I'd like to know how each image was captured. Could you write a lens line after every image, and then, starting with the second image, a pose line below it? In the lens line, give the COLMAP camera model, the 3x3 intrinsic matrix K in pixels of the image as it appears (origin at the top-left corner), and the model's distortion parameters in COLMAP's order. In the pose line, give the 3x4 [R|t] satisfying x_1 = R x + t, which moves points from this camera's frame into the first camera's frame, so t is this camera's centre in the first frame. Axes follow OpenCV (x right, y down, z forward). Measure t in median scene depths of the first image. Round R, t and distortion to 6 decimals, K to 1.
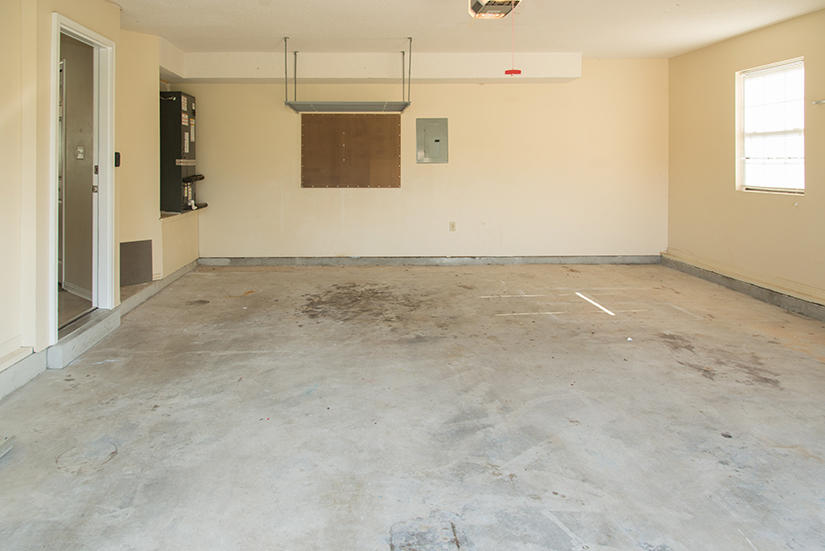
lens RADIAL K [[568.1, 0, 412.1], [0, 568.1, 193.1], [0, 0, 1]] dist [0.001662, -0.004195]
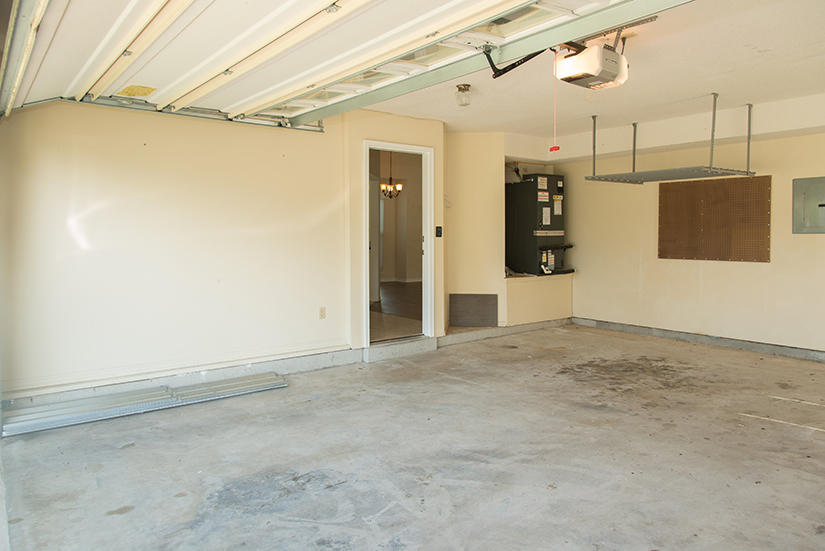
lens RADIAL K [[570.7, 0, 412.5], [0, 570.7, 275.5], [0, 0, 1]] dist [-0.033107, -0.001925]
pose [[0.602152, 0.058152, -0.796261, 0.442699], [-0.039522, 0.998292, 0.043018, -0.006973], [0.797403, 0.005567, 0.603422, 0.082608]]
